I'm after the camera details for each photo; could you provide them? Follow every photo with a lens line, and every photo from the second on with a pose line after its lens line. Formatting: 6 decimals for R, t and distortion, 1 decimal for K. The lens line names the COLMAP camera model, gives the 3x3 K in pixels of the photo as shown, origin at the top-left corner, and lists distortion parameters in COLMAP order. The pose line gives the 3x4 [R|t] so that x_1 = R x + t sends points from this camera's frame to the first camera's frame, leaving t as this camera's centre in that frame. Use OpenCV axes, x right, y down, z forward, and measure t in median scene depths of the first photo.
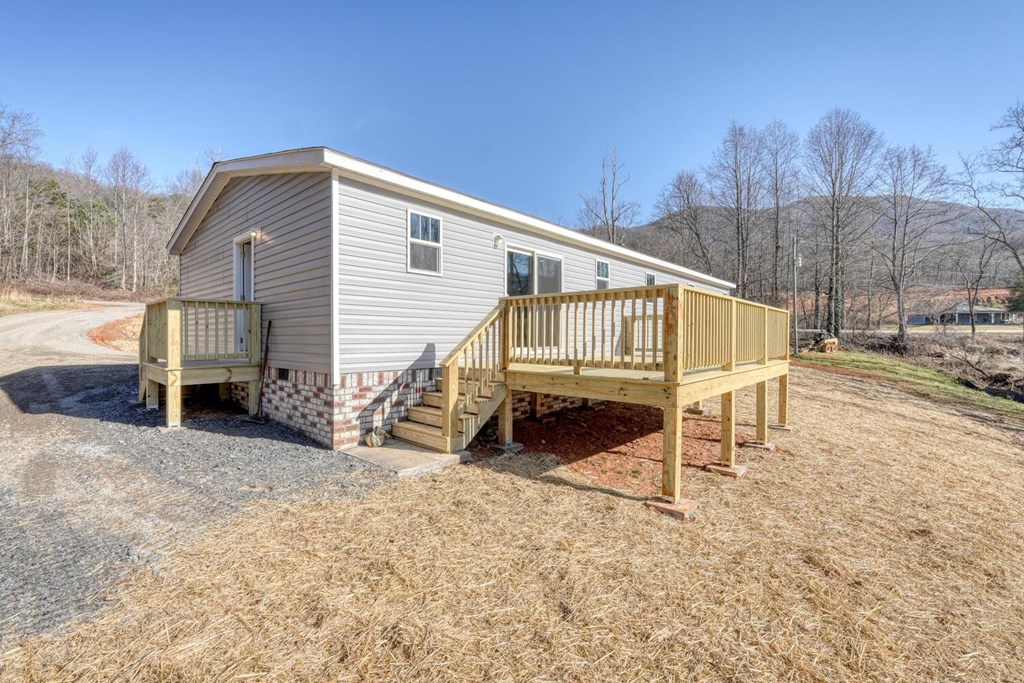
lens RADIAL K [[432.0, 0, 509.1], [0, 432.0, 337.3], [0, 0, 1]] dist [0.004414, 0.000302]
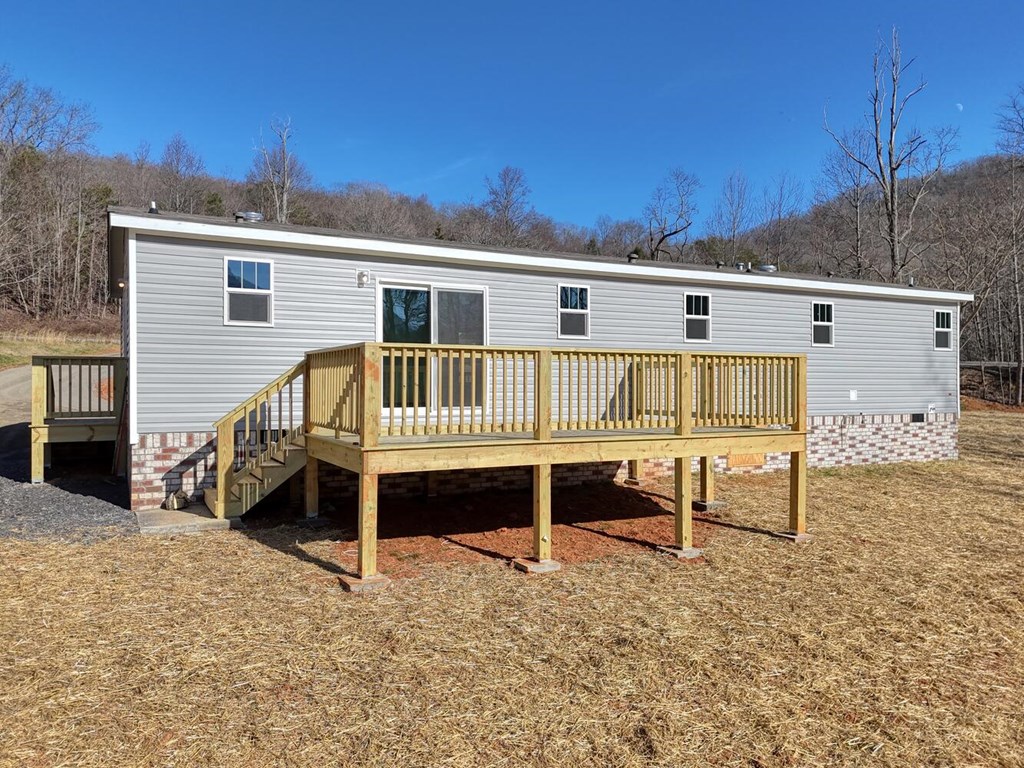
lens RADIAL K [[748.8, 0, 513.8], [0, 748.8, 380.8], [0, 0, 1]] dist [0.046703, -0.007092]
pose [[0.939080, -0.001501, -0.343695, 0.920827], [-0.000049, 0.999990, -0.004503, -0.025740], [0.343699, 0.004246, 0.939070, -0.304246]]
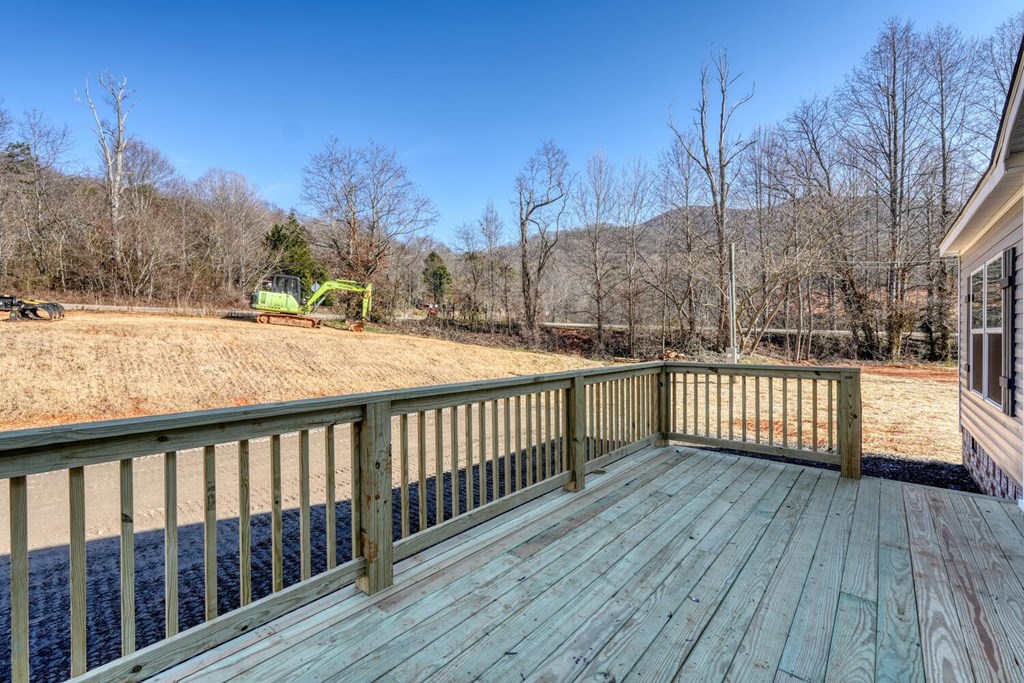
lens RADIAL K [[432.0, 0, 509.2], [0, 432.0, 338.6], [0, 0, 1]] dist [0.004414, 0.000302]
pose [[0.999785, -0.000410, 0.020724, -0.626209], [0.000392, 1.000000, 0.000873, -0.126165], [-0.020724, -0.000864, 0.999785, 2.767707]]
